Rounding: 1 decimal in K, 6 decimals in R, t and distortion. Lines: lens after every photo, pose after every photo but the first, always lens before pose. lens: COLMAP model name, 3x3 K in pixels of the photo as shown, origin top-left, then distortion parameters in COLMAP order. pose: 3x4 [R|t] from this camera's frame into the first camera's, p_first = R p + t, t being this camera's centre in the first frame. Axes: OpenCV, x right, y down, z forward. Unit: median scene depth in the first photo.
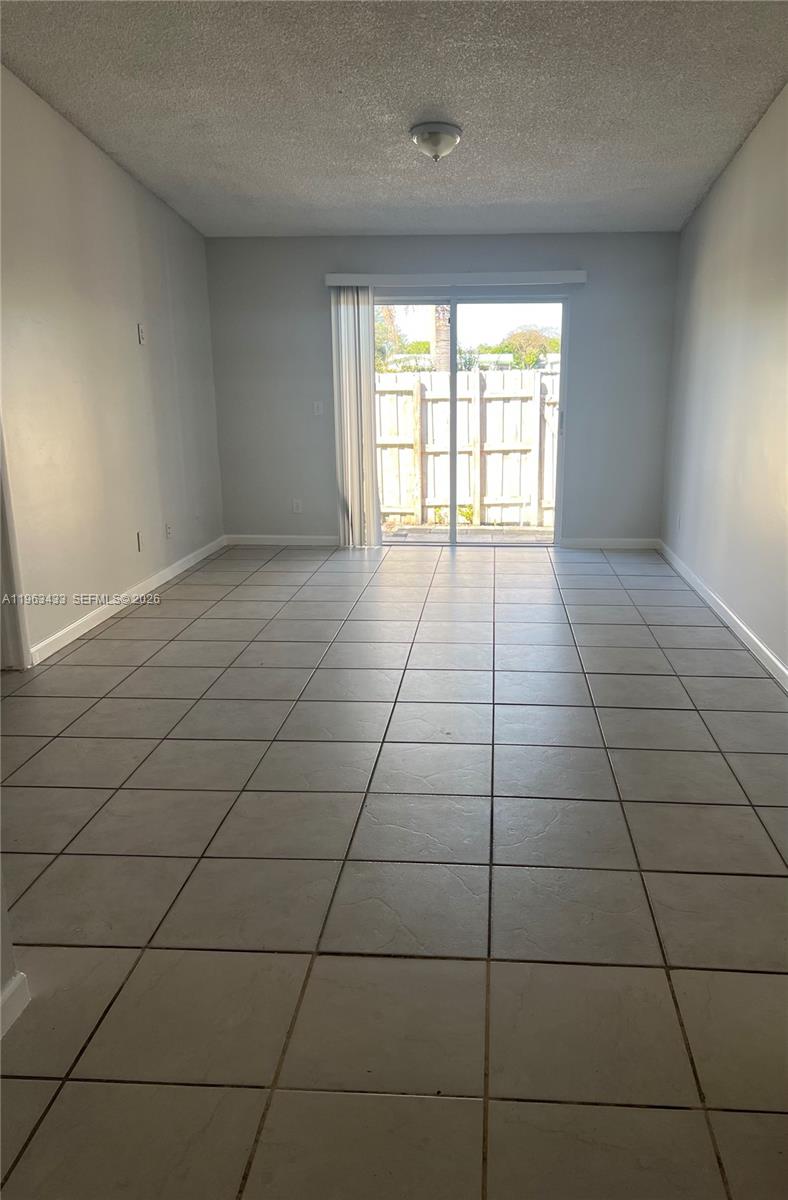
lens RADIAL K [[873.9, 0, 445.9], [0, 873.9, 607.1], [0, 0, 1]] dist [0.005701, 0.000812]
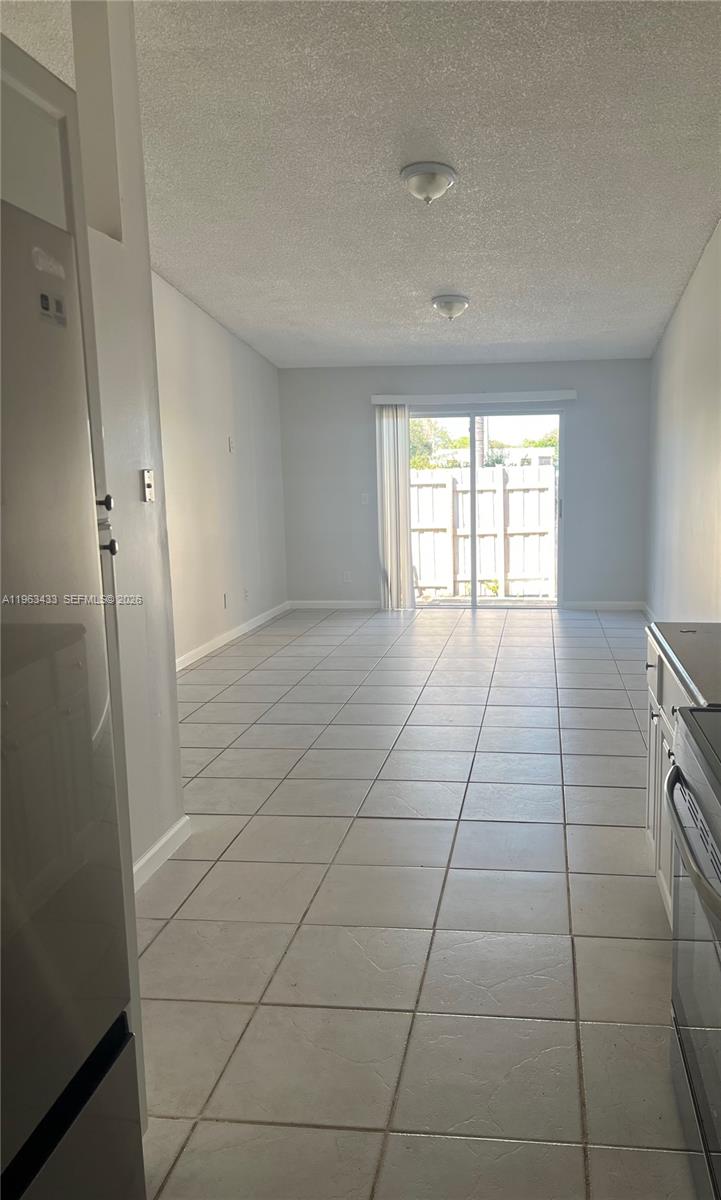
lens RADIAL K [[894.6, 0, 457.1], [0, 894.6, 601.0], [0, 0, 1]] dist [0.008257, -0.005829]
pose [[0.998995, -0.006207, -0.044389, 0.039159], [0.001243, 0.993820, -0.111001, 0.056341], [0.044803, 0.110834, 0.992828, -0.232084]]
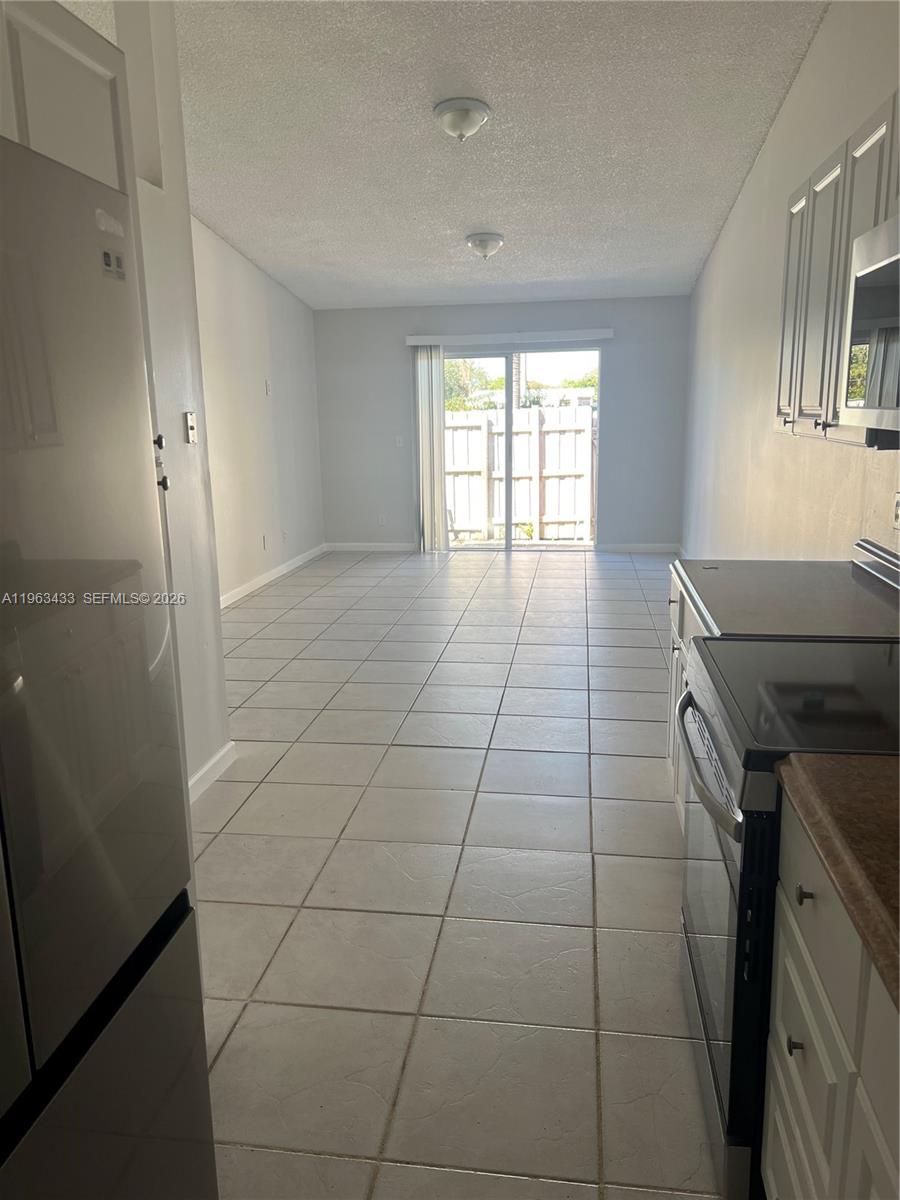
lens RADIAL K [[903.3, 0, 450.0], [0, 903.3, 600.0], [0, 0, 1]] dist [0.029166, -0.036888]
pose [[0.995641, 0.001119, -0.093262, 0.044531], [-0.005968, 0.998643, -0.051739, 0.063274], [0.093078, 0.052070, 0.994296, -0.256606]]
